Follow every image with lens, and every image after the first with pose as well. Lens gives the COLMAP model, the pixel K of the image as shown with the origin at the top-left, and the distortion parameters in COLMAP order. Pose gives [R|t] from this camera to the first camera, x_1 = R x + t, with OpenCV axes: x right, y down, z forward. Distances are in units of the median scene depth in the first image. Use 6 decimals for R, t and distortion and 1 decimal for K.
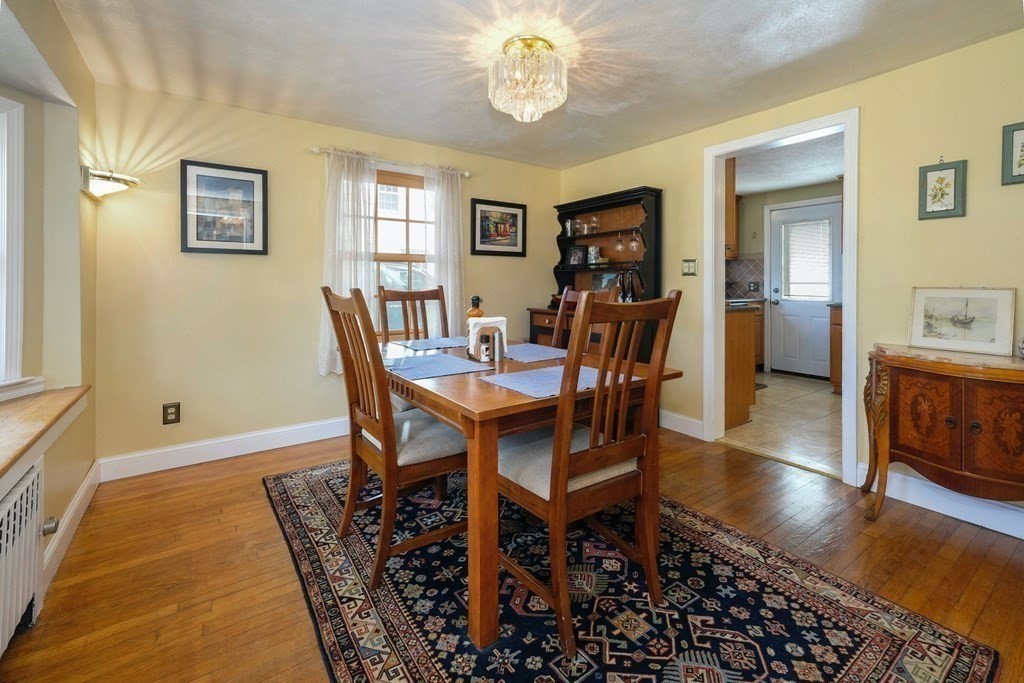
lens RADIAL K [[445.3, 0, 512.7], [0, 445.3, 284.1], [0, 0, 1]] dist [0.002181, 0.000326]
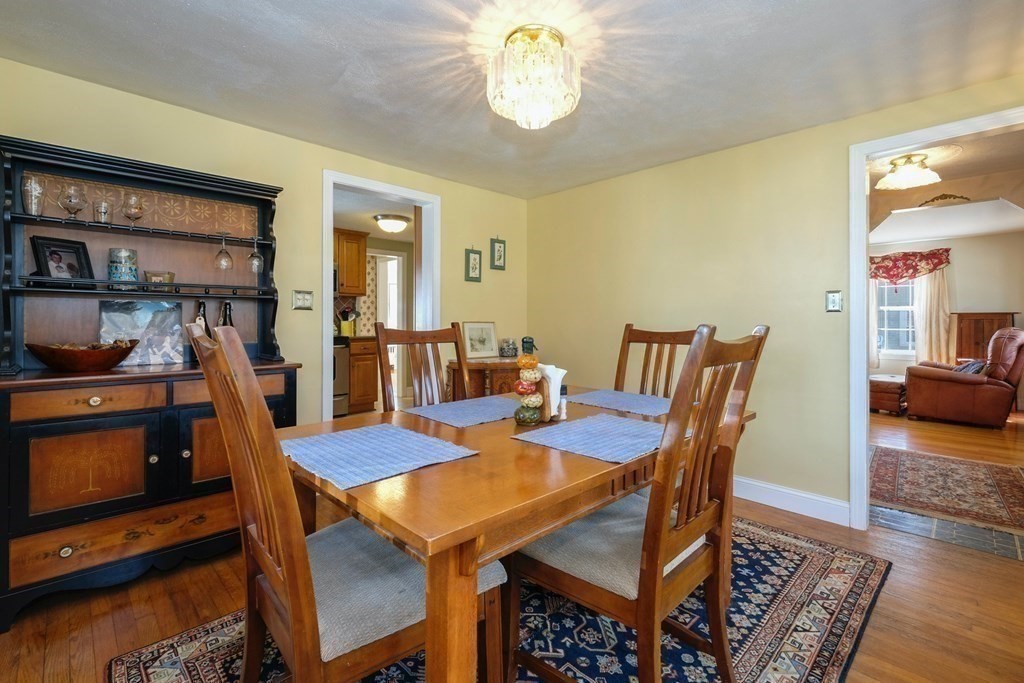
lens RADIAL K [[454.7, 0, 513.9], [0, 454.7, 321.1], [0, 0, 1]] dist [-0.000500, -0.000187]
pose [[-0.160189, -0.002675, 0.987083, -1.023686], [-0.002733, 0.999994, 0.002267, -0.001666], [-0.987083, -0.002334, -0.160195, 1.472780]]
